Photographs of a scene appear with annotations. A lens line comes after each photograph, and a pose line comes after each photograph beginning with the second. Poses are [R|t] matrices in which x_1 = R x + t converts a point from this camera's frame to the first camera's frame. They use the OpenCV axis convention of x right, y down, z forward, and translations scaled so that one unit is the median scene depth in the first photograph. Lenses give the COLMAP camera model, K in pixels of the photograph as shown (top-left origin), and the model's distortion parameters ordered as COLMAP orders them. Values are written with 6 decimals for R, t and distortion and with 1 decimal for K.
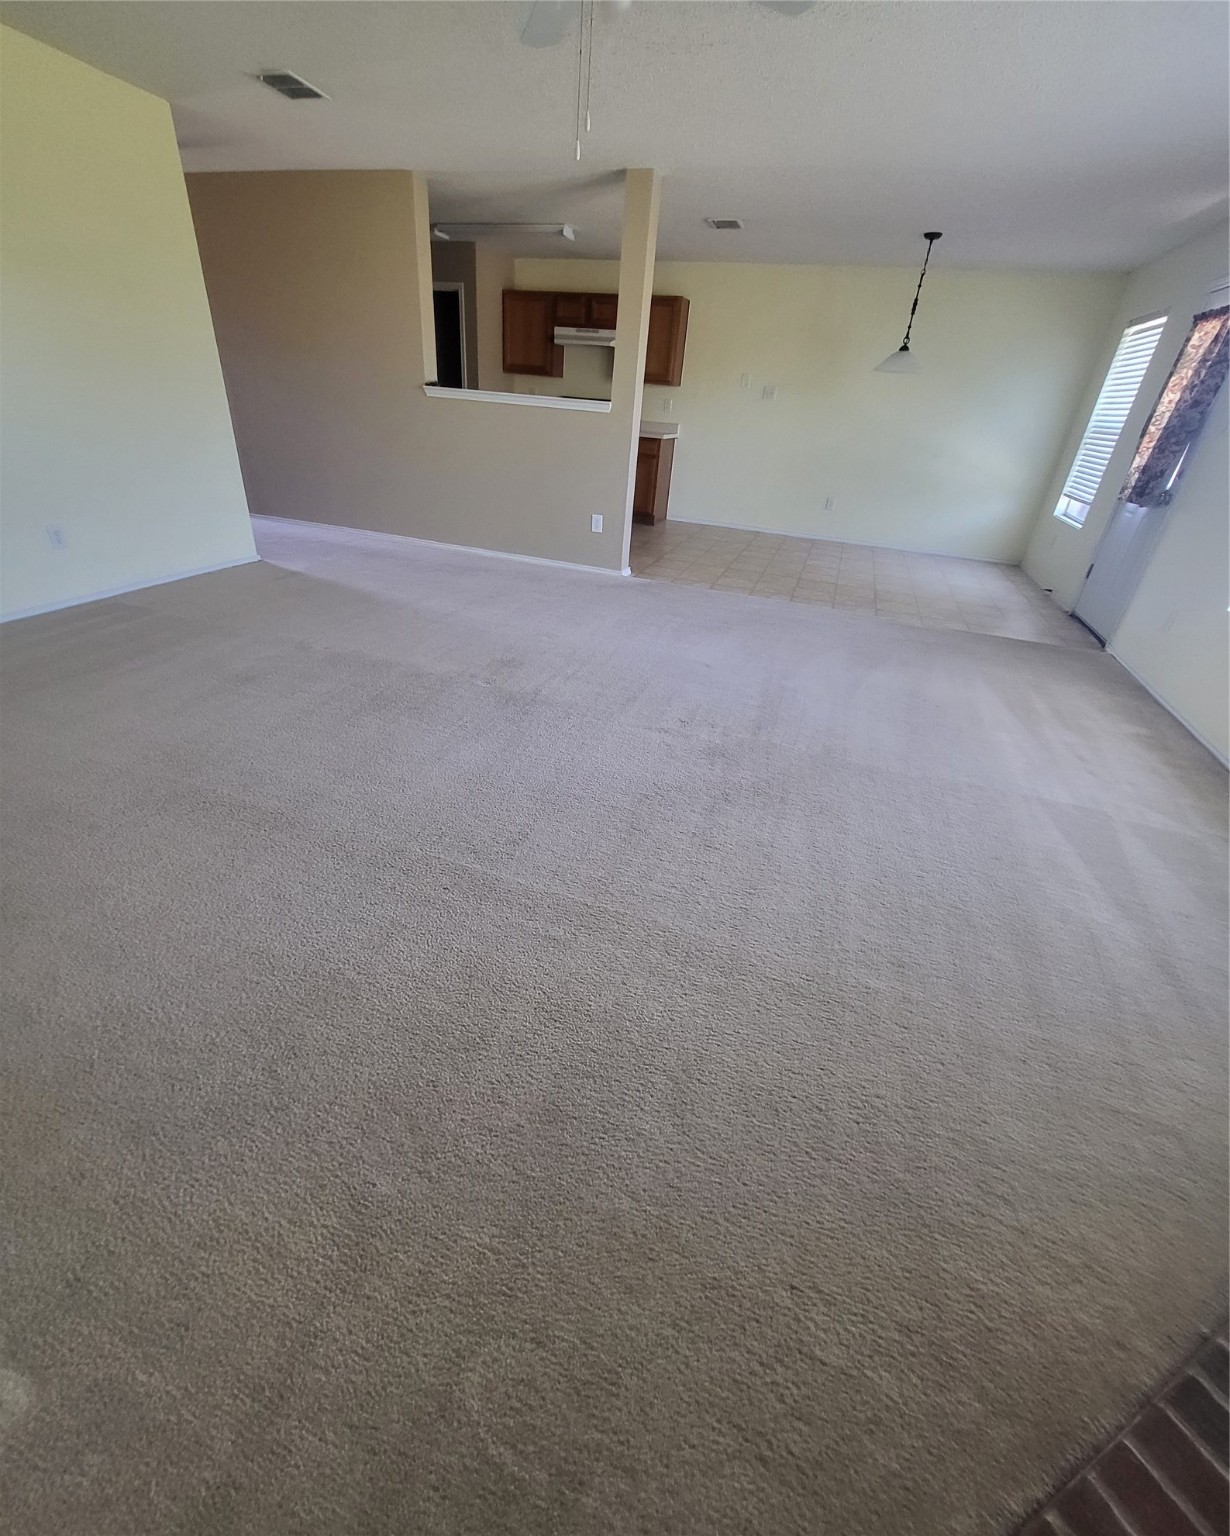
lens RADIAL K [[641.2, 0, 603.4], [0, 641.2, 765.5], [0, 0, 1]] dist [-0.000955, -0.002853]
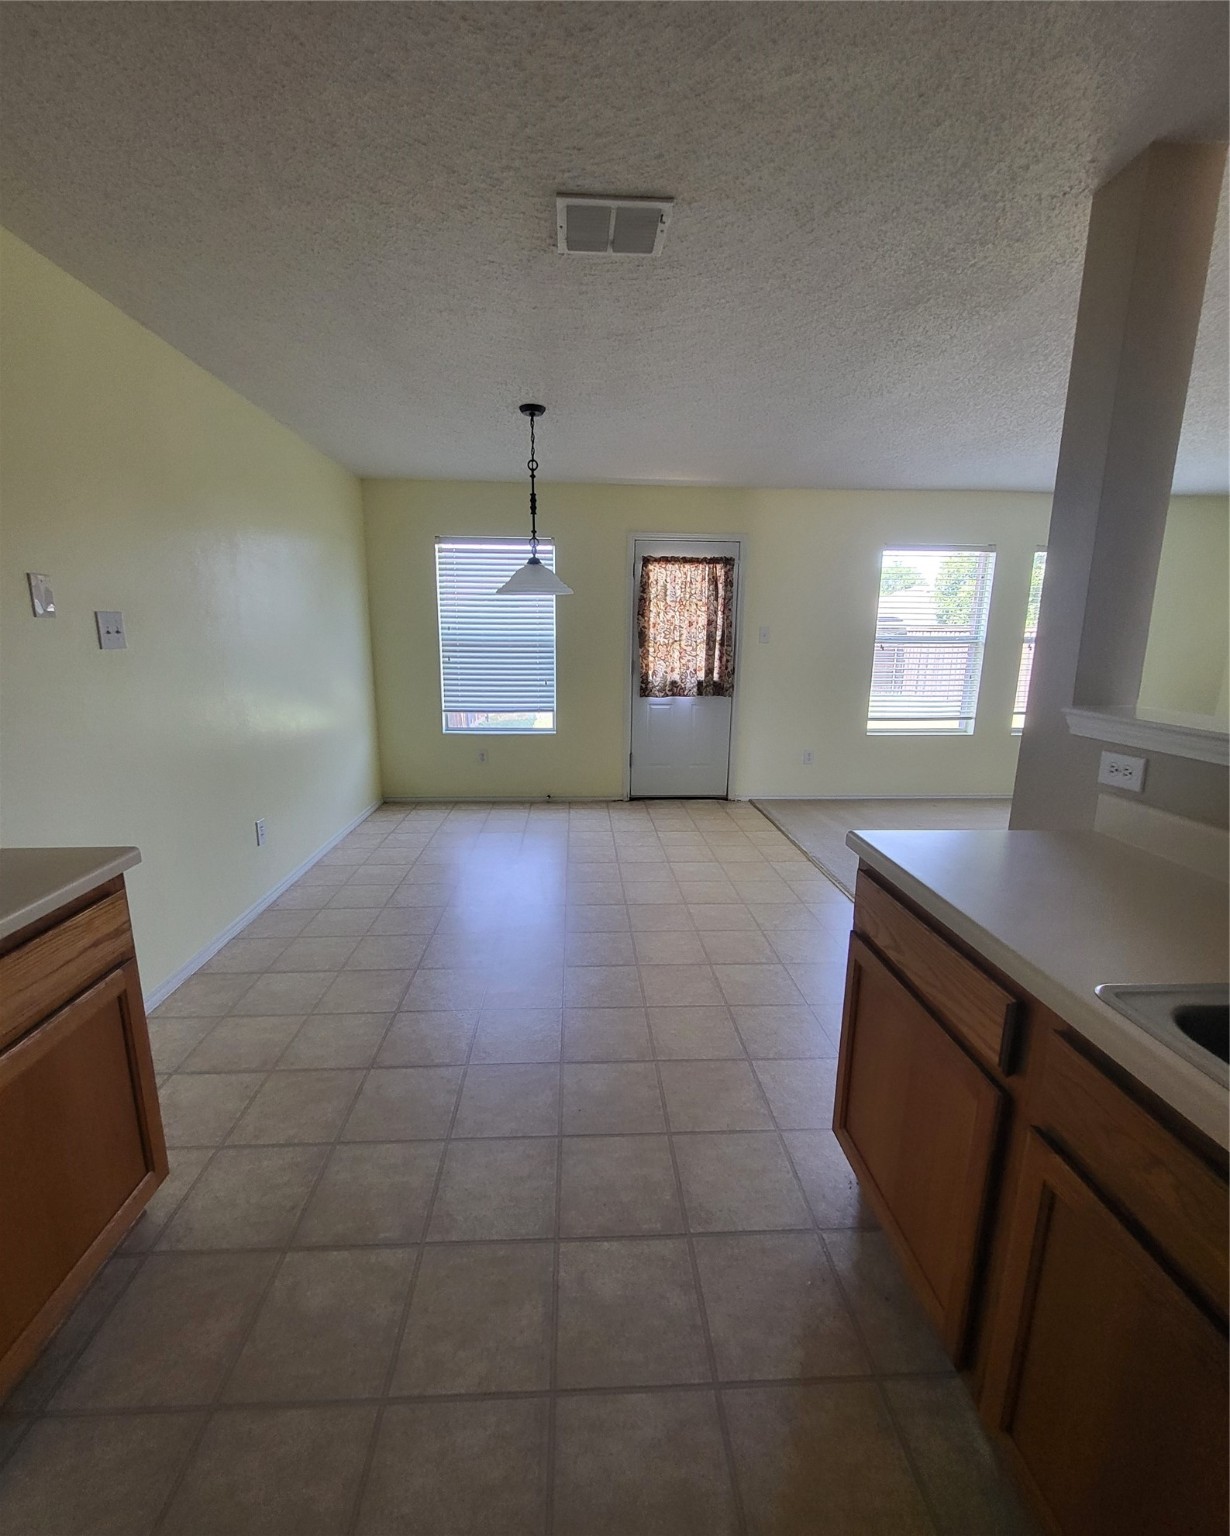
lens RADIAL K [[641.2, 0, 603.4], [0, 641.2, 765.5], [0, 0, 1]] dist [-0.000955, -0.002853]
pose [[-0.377372, -0.259764, 0.888883, -0.243592], [0.435975, 0.796994, 0.418003, -0.967656], [-0.817017, 0.545273, -0.187513, 1.565059]]
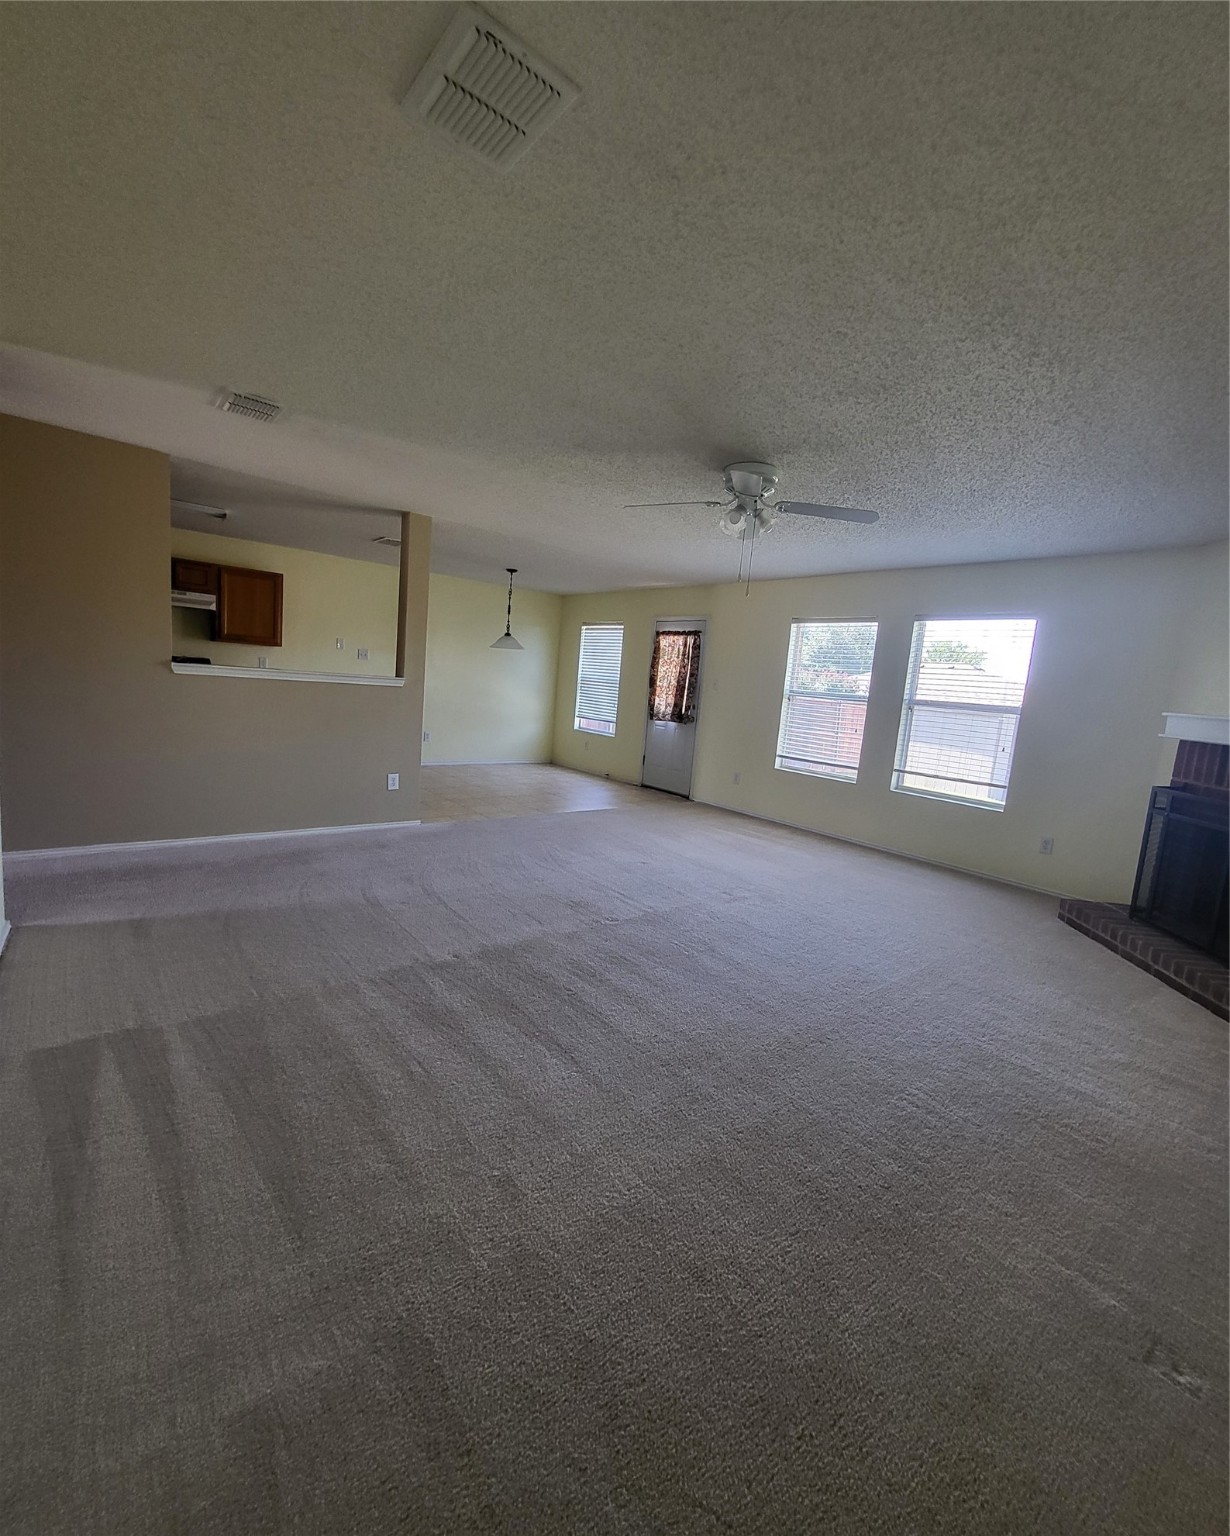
lens RADIAL K [[641.2, 0, 603.4], [0, 641.2, 765.5], [0, 0, 1]] dist [-0.000955, -0.002853]
pose [[0.519194, -0.142321, 0.842723, -0.894008], [0.389584, 0.917047, -0.085146, -0.234784], [-0.760698, 0.372519, 0.531572, 0.242891]]
